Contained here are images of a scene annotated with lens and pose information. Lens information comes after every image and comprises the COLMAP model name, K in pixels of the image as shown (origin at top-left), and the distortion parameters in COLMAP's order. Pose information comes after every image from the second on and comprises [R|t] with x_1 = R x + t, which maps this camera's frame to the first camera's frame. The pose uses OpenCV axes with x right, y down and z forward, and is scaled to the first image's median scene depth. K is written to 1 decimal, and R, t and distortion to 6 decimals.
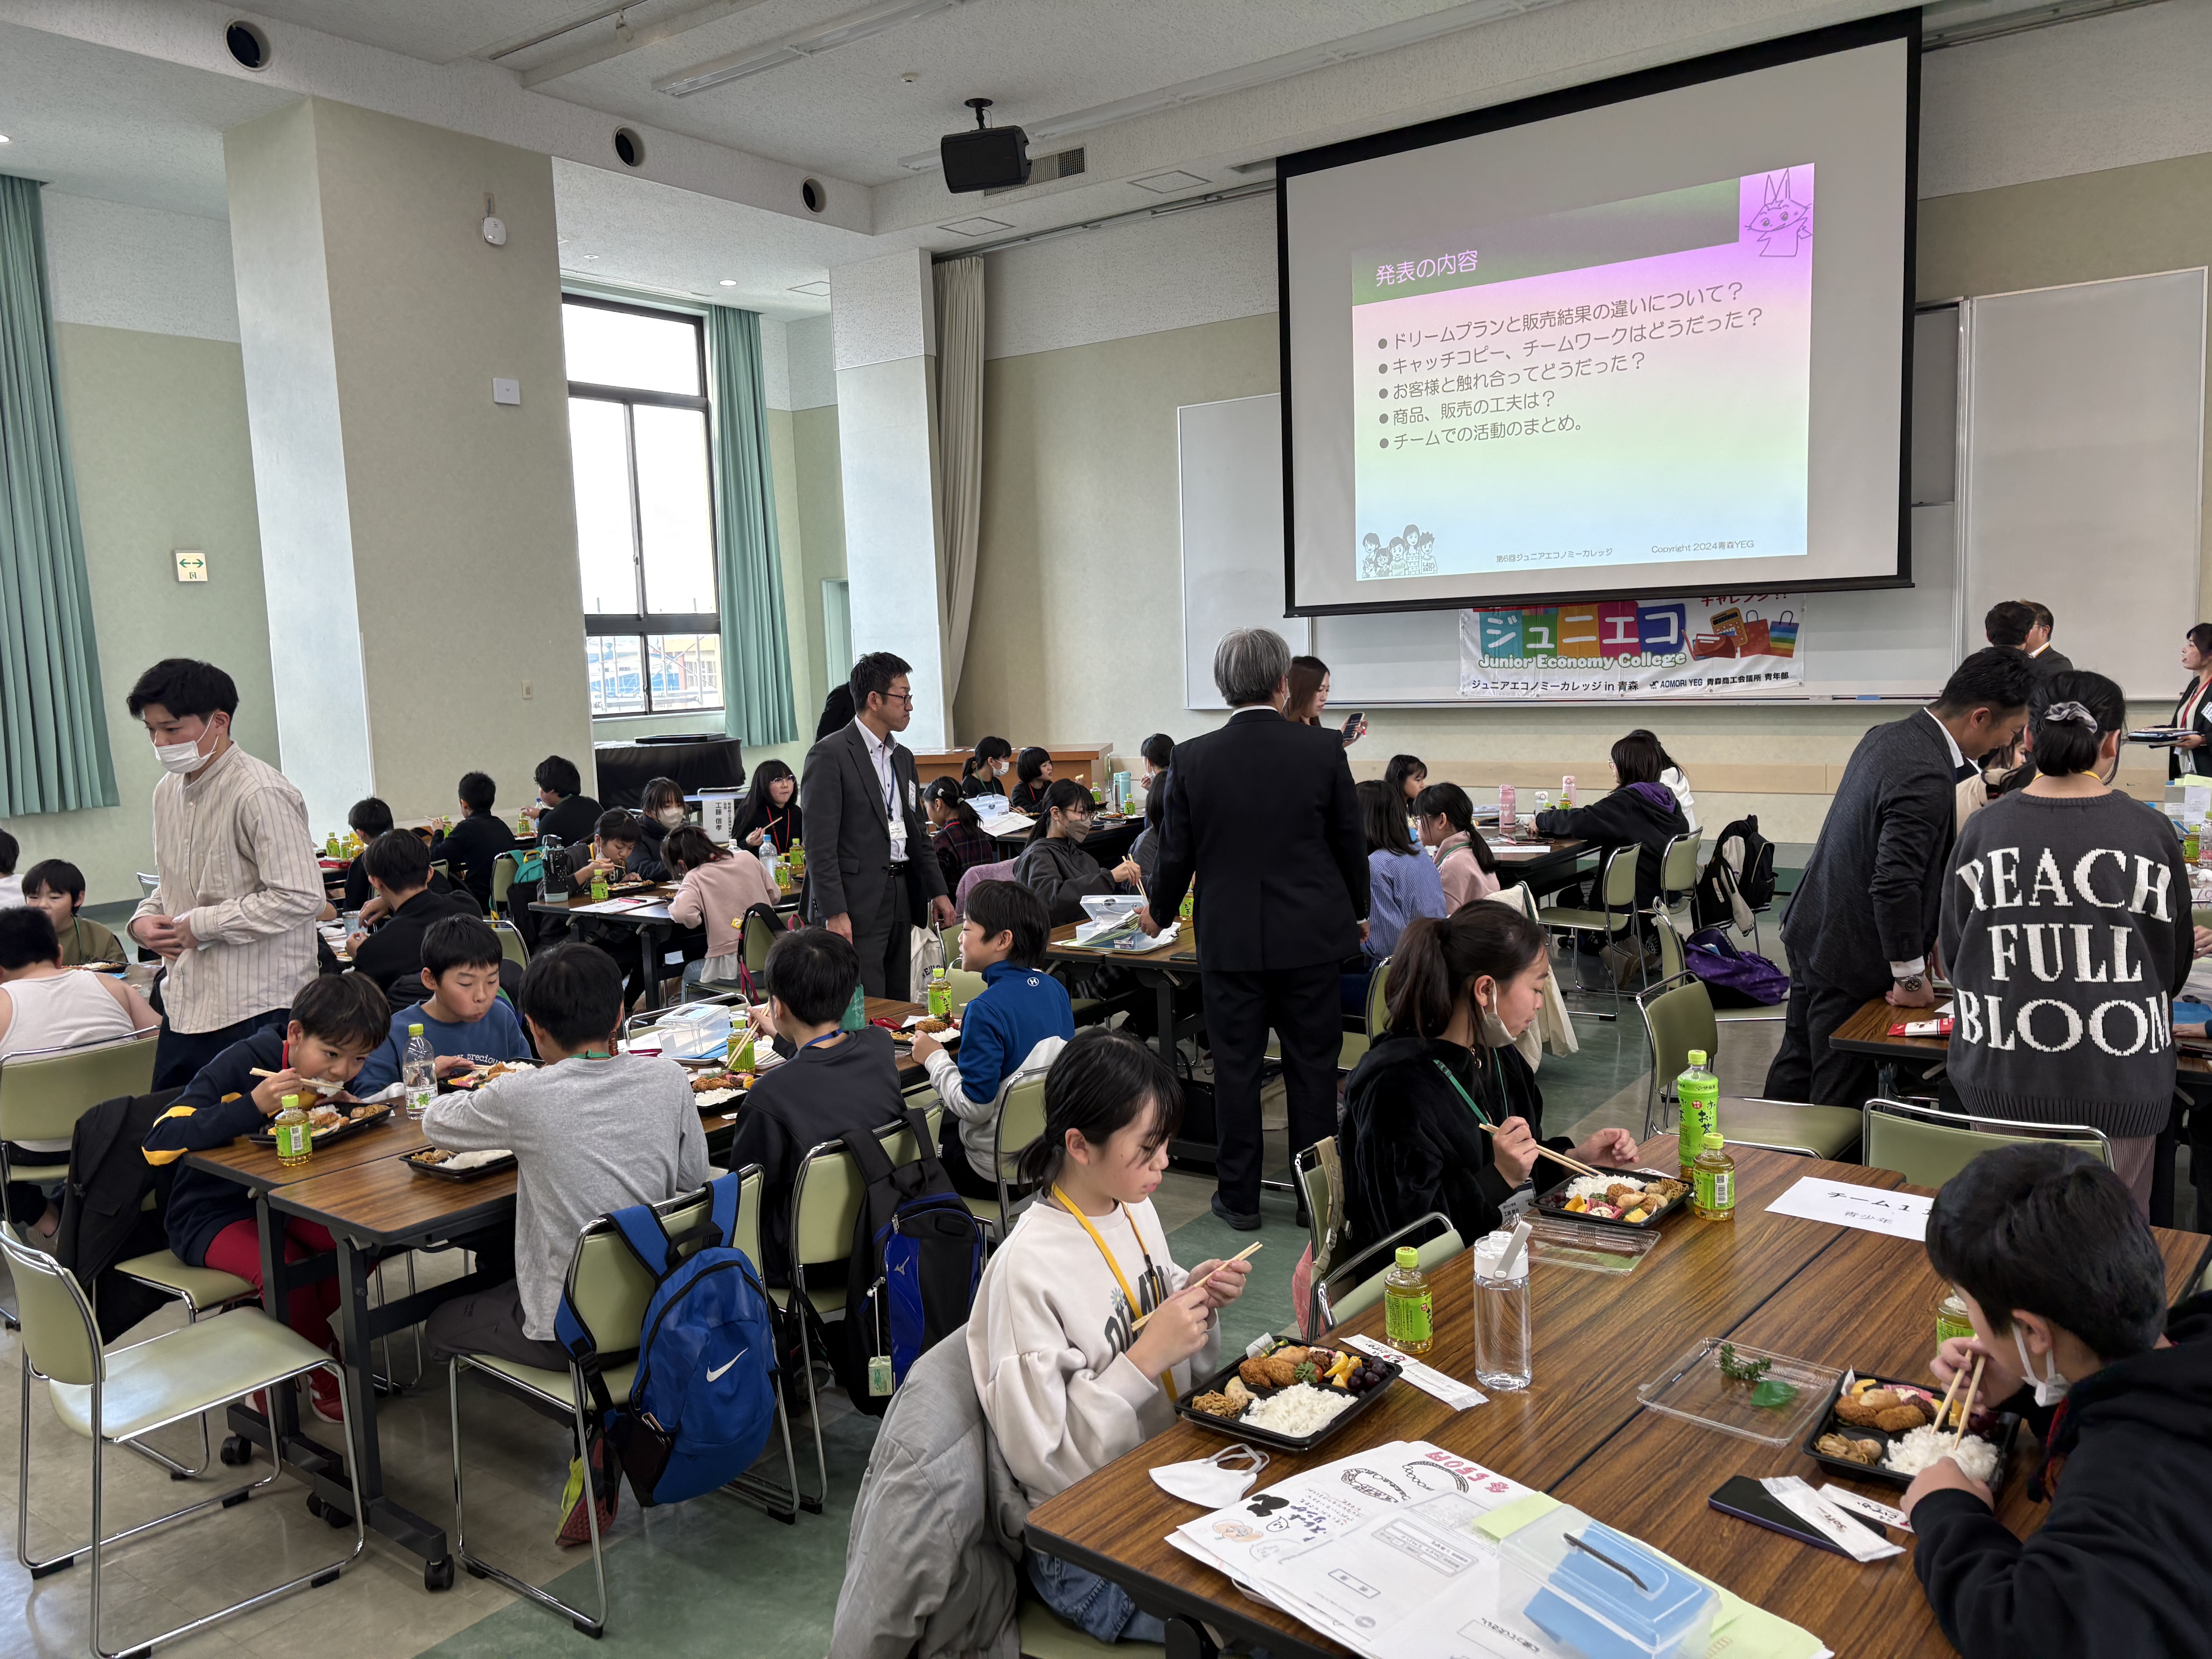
lens RADIAL K [[1684.2, 0, 1105.9], [0, 1684.2, 829.4], [0, 0, 1]] dist [0.031377, -0.000658]
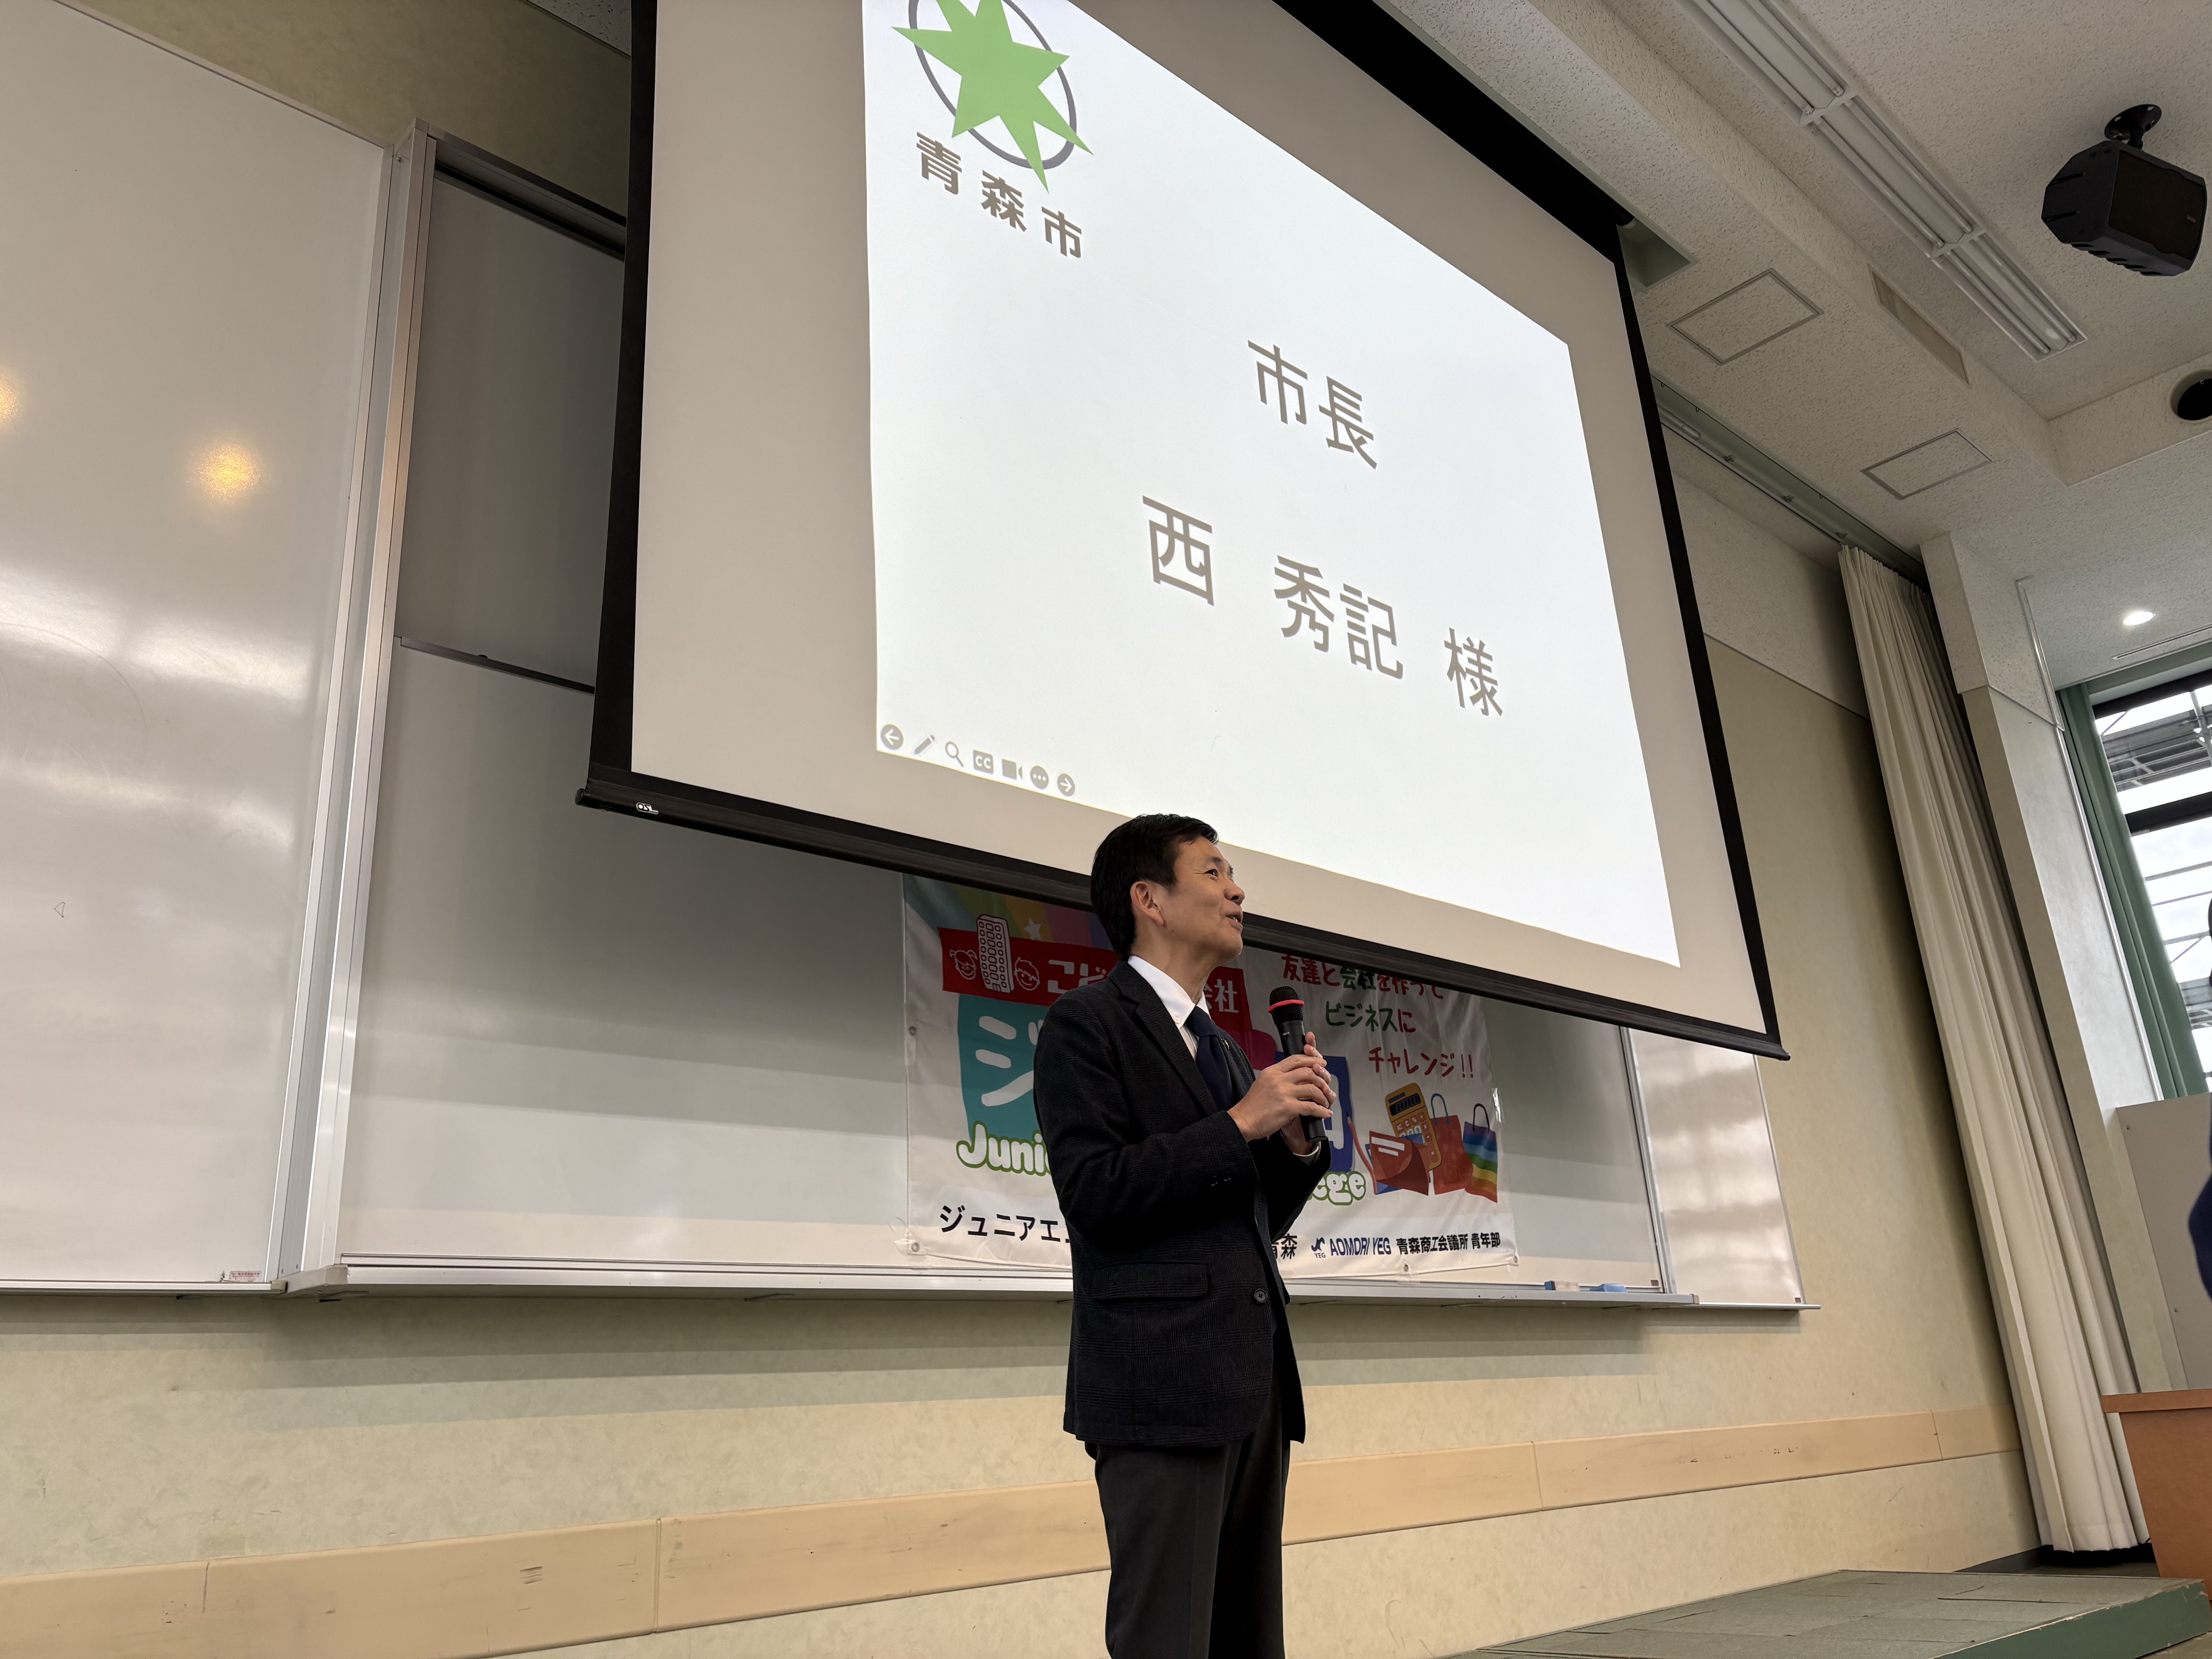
lens RADIAL K [[1684.2, 0, 1100.7], [0, 1684.2, 817.4], [0, 0, 1]] dist [0.031377, -0.000658]
pose [[0.197823, 0.357971, 0.912537, -0.086303], [0.156561, 0.907445, -0.389913, -0.029750], [-0.967654, 0.220001, 0.123469, 0.968900]]
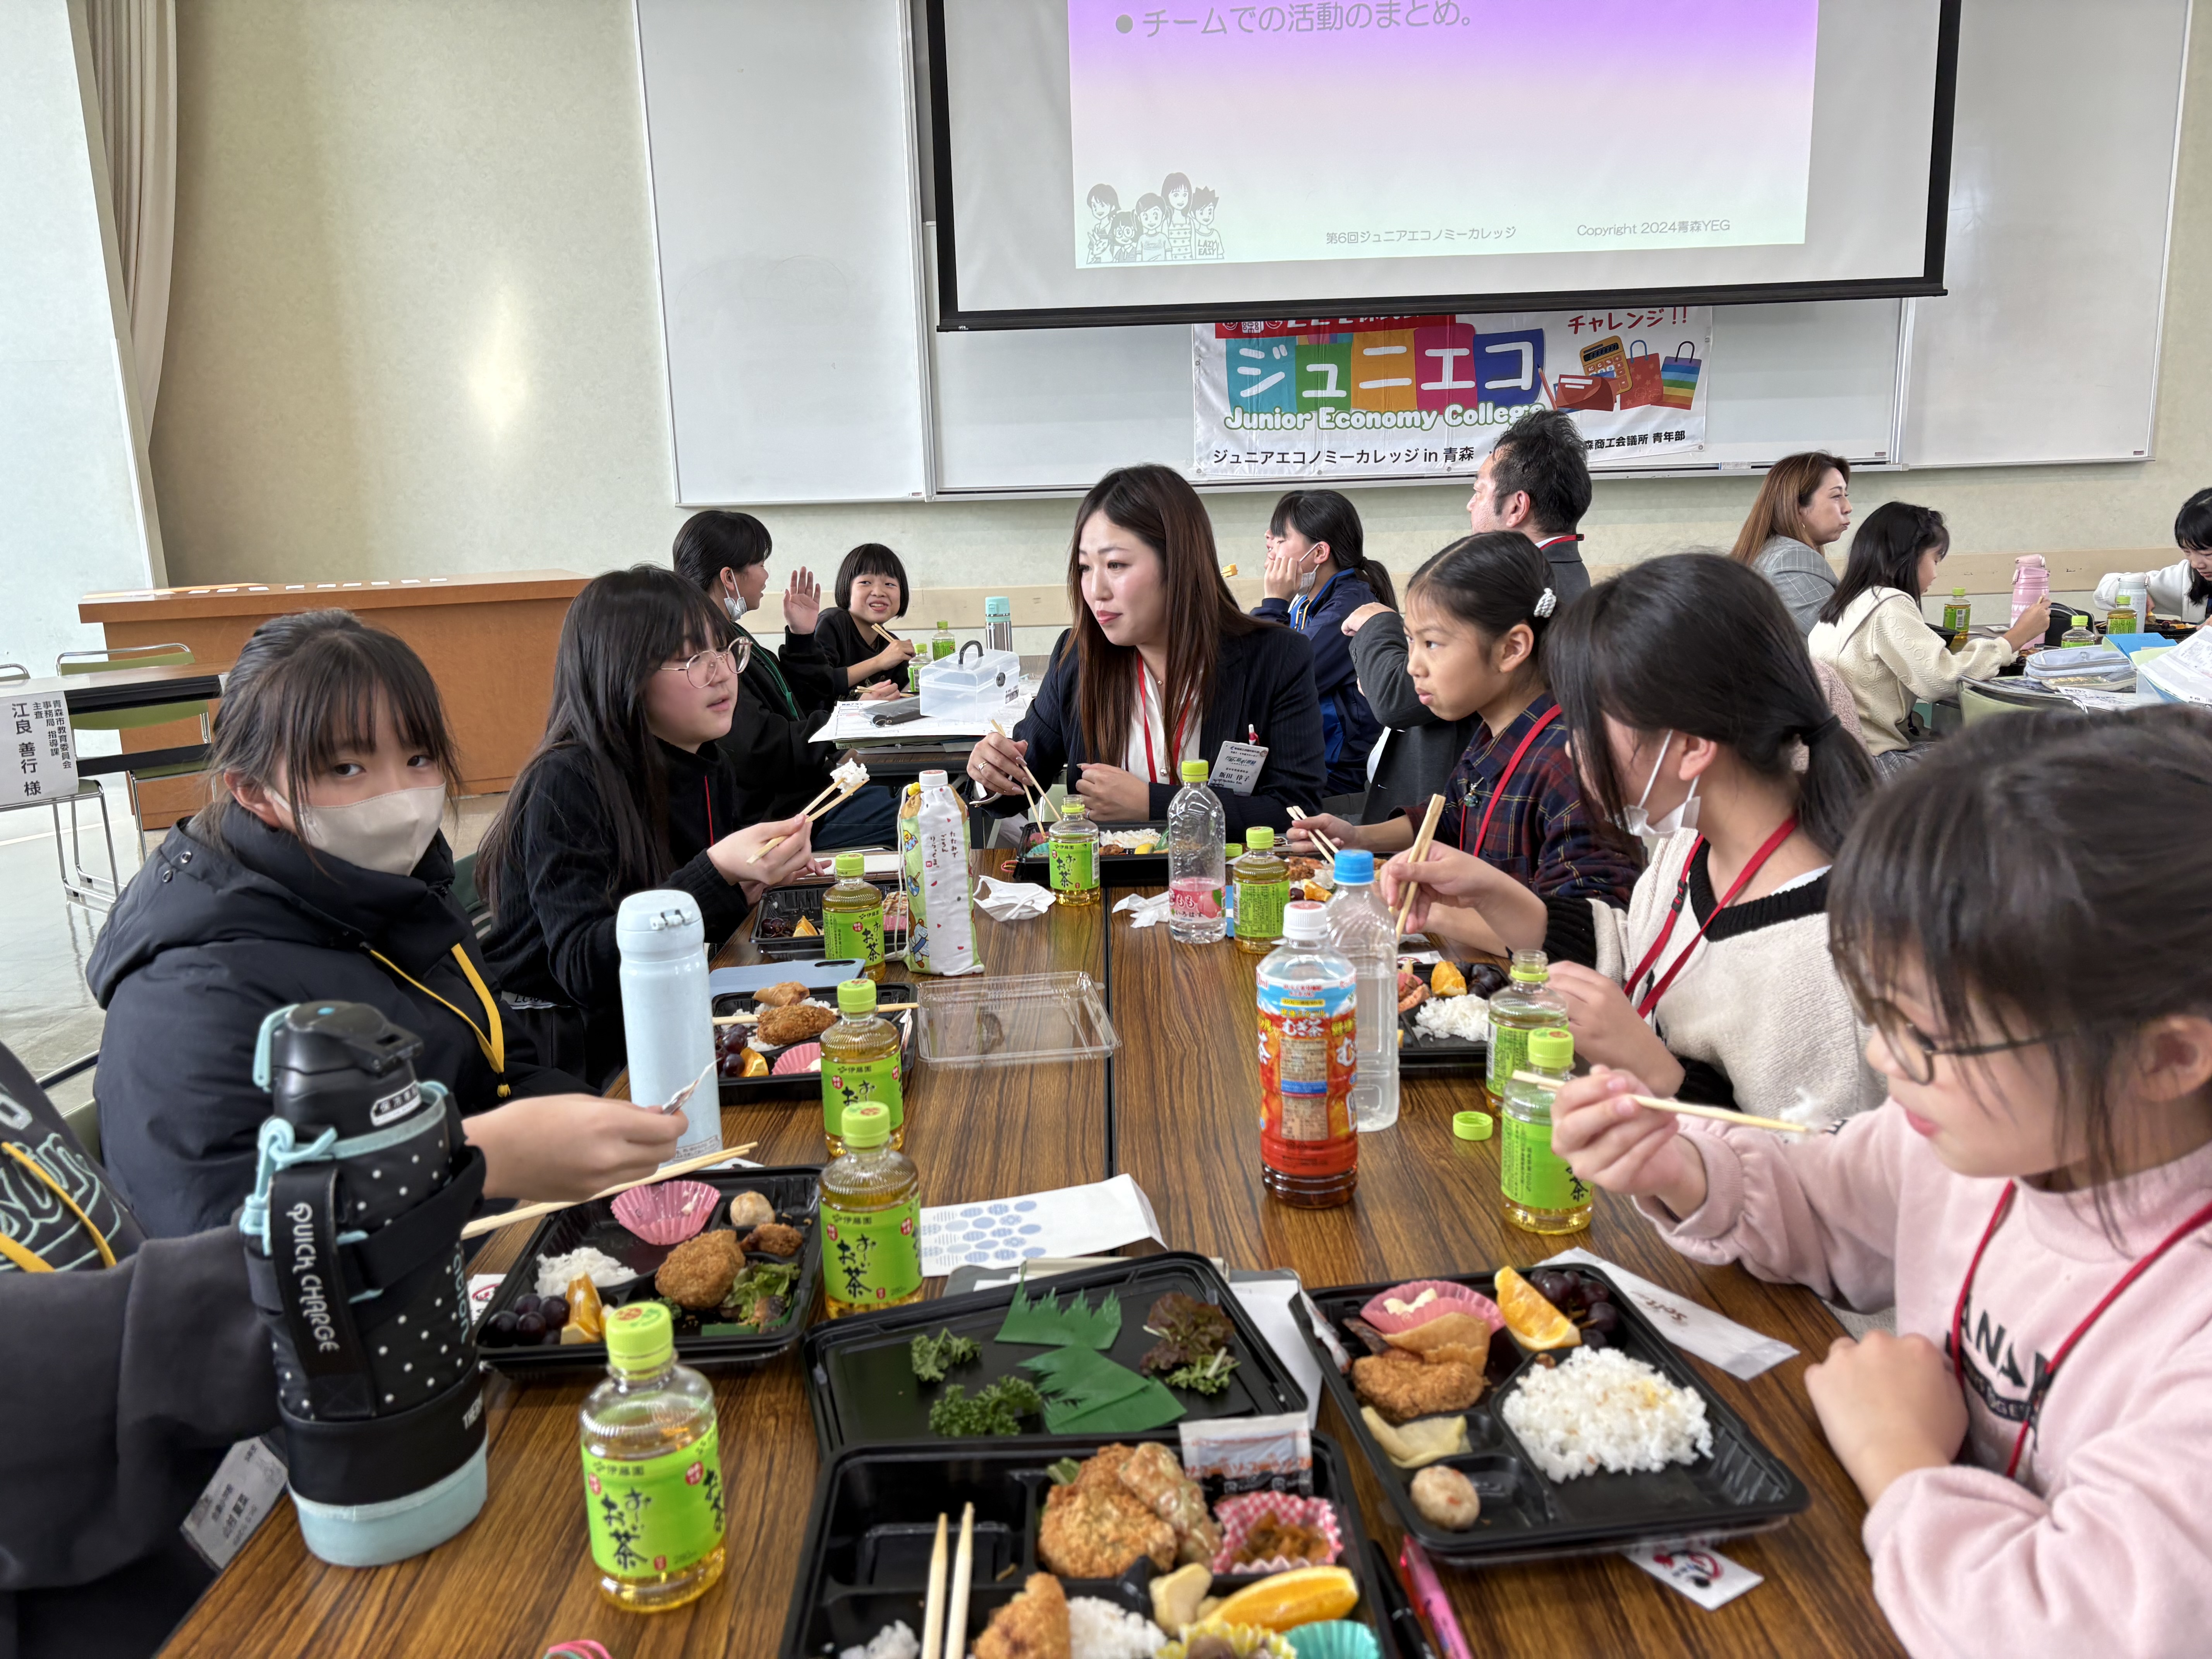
lens RADIAL K [[1684.2, 0, 1105.6], [0, 1684.2, 828.3], [0, 0, 1]] dist [0.031377, -0.000658]
pose [[0.801769, -0.112697, 0.586912, -0.214780], [0.068098, 0.992891, 0.097624, -0.012456], [-0.593741, -0.038304, 0.803744, 0.536971]]
